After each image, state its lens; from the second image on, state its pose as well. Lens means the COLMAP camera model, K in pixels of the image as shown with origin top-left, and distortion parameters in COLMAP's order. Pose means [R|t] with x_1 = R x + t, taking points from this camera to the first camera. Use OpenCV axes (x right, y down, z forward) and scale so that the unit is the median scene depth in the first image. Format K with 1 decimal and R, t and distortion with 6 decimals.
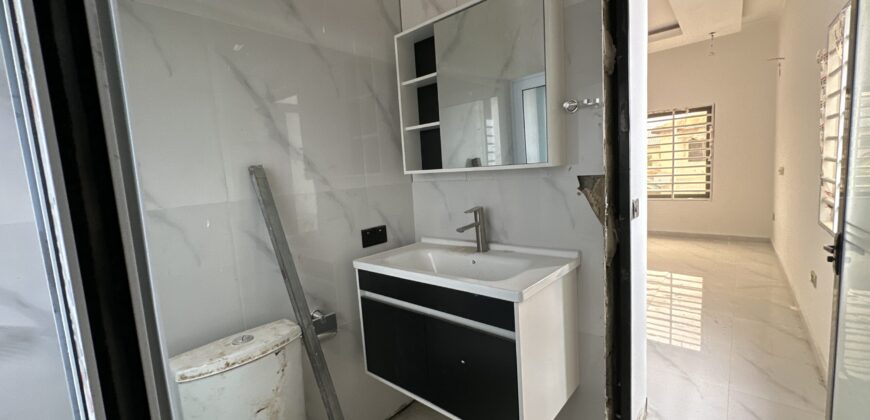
lens RADIAL K [[347.8, 0, 435.0], [0, 347.8, 210.0], [0, 0, 1]] dist [-0.001036, -0.000046]
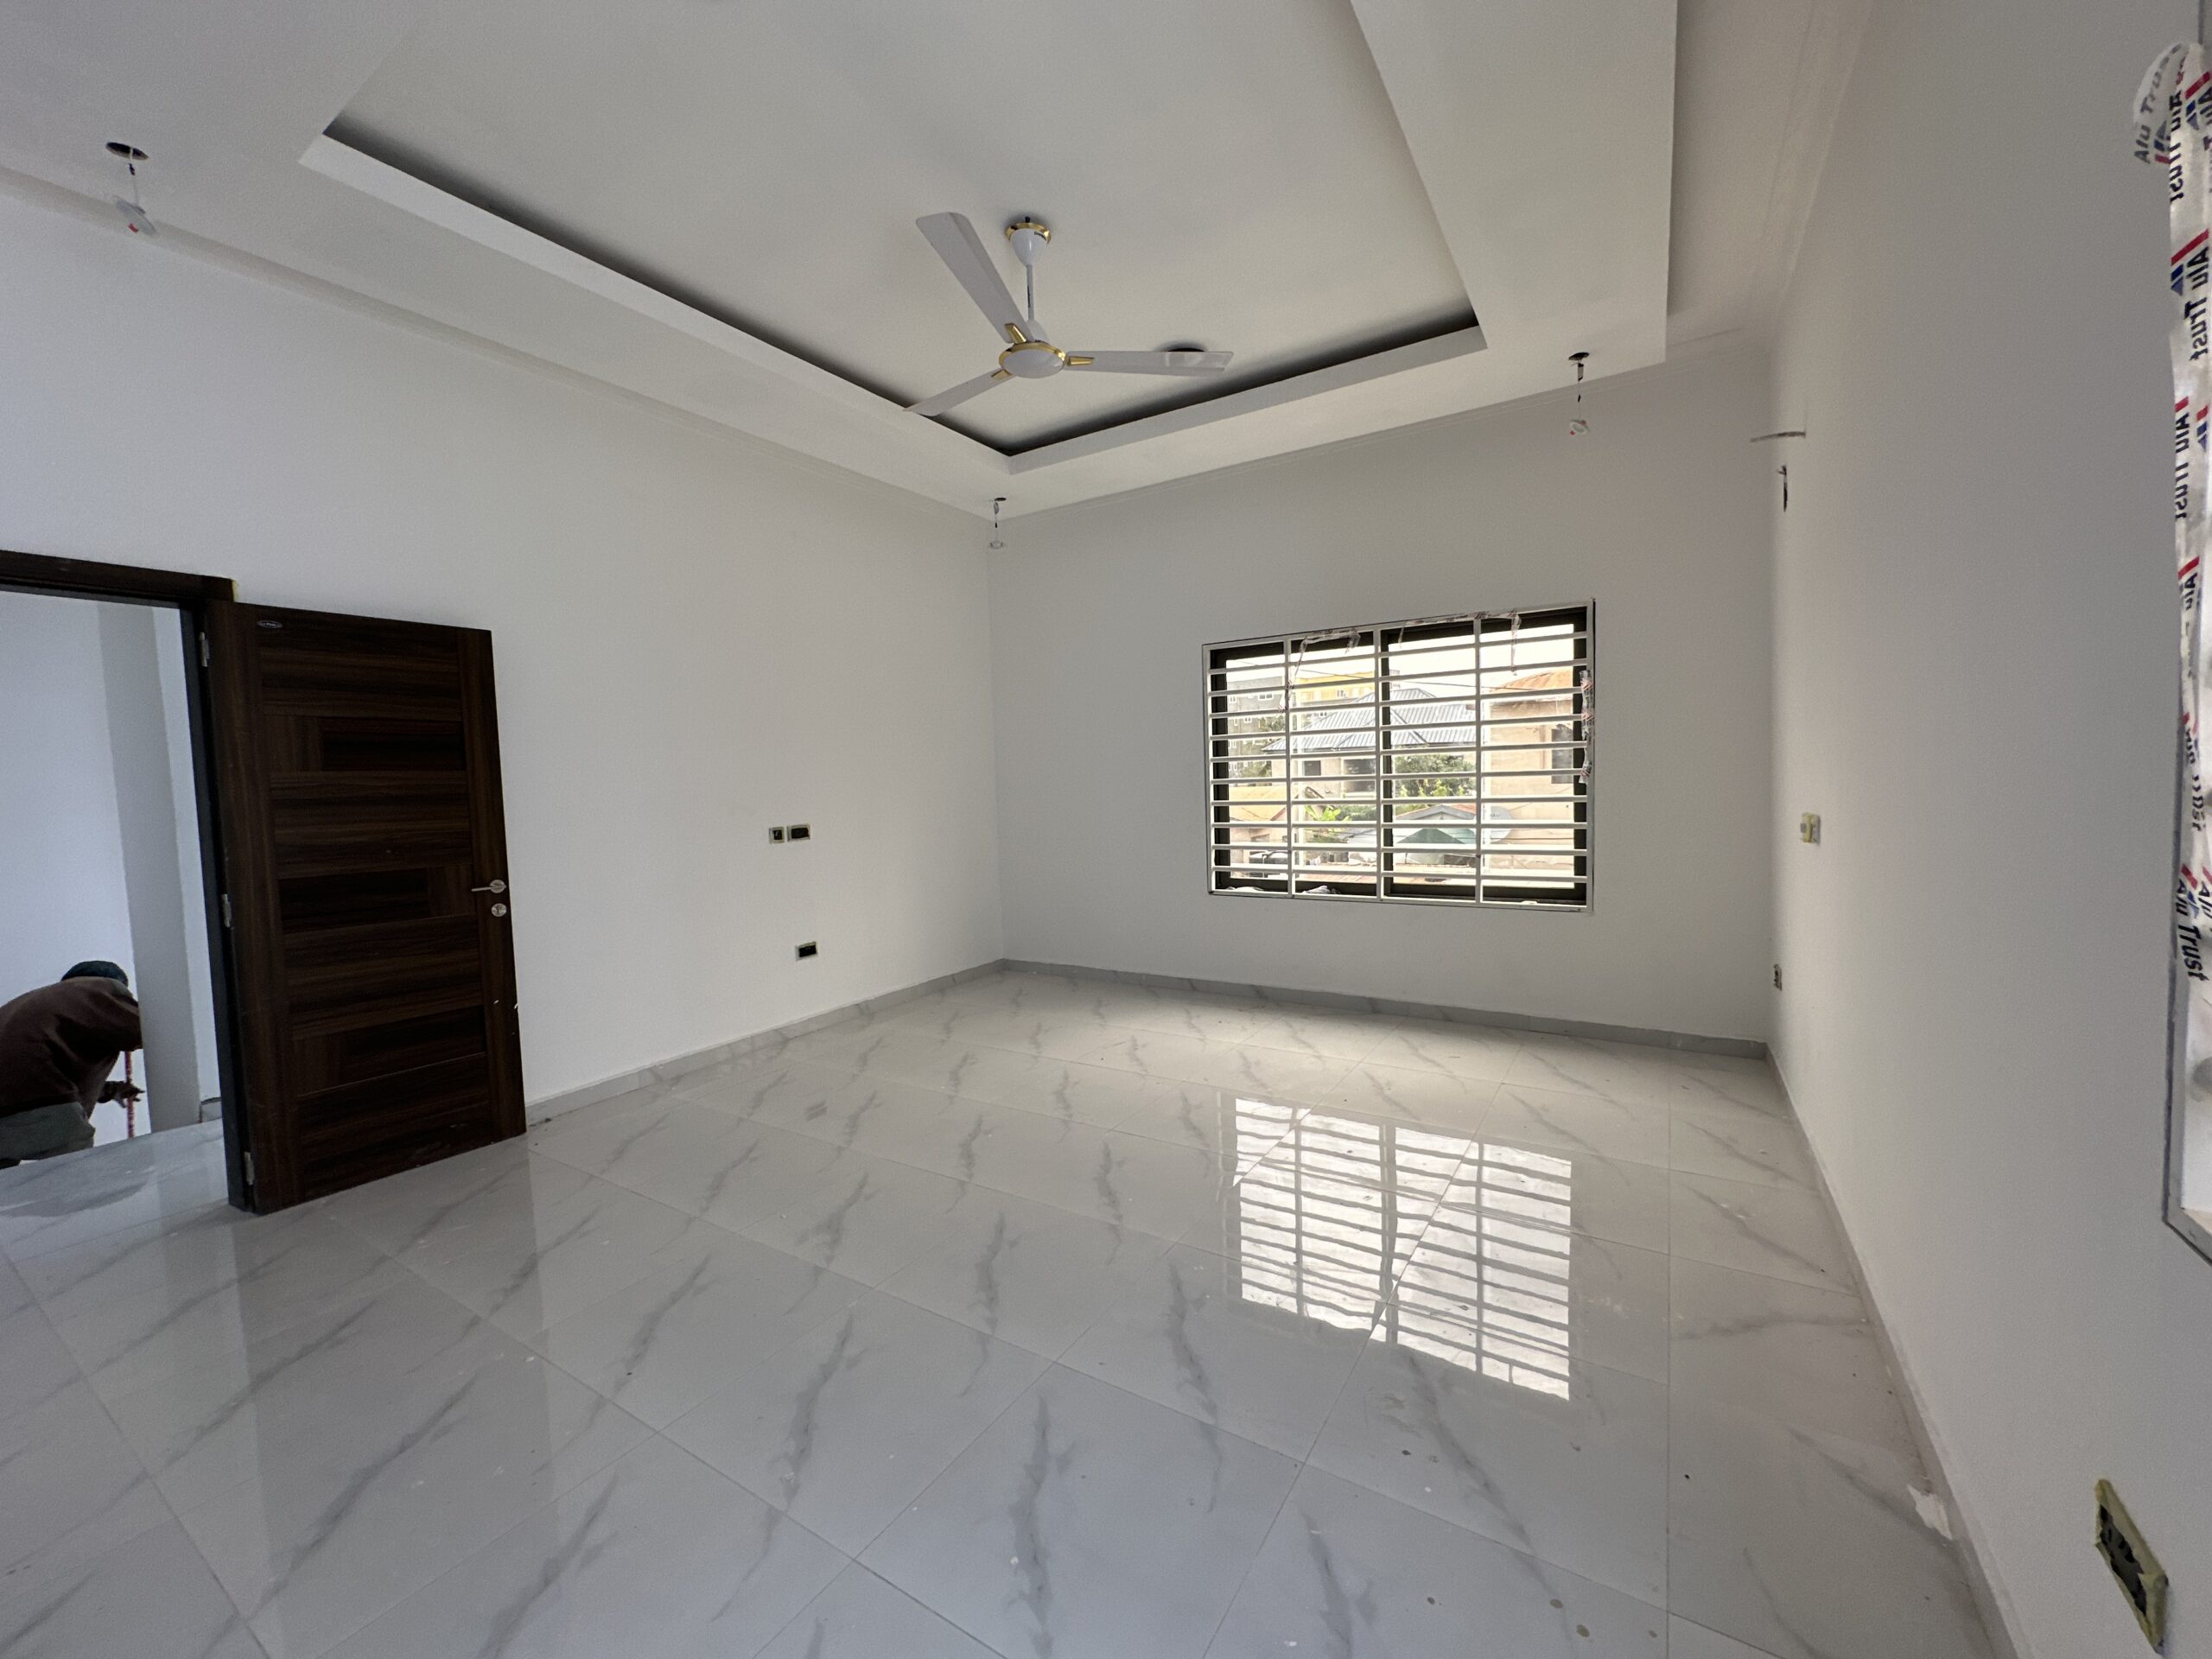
lens RADIAL K [[891.8, 0, 1100.2], [0, 891.8, 832.4], [0, 0, 1]] dist [-0.001803, 0.000015]
pose [[0.988152, 0.025833, 0.151289, 0.246872], [-0.016591, 0.997936, -0.062037, -0.041287], [-0.152579, 0.058792, 0.986541, 0.287133]]
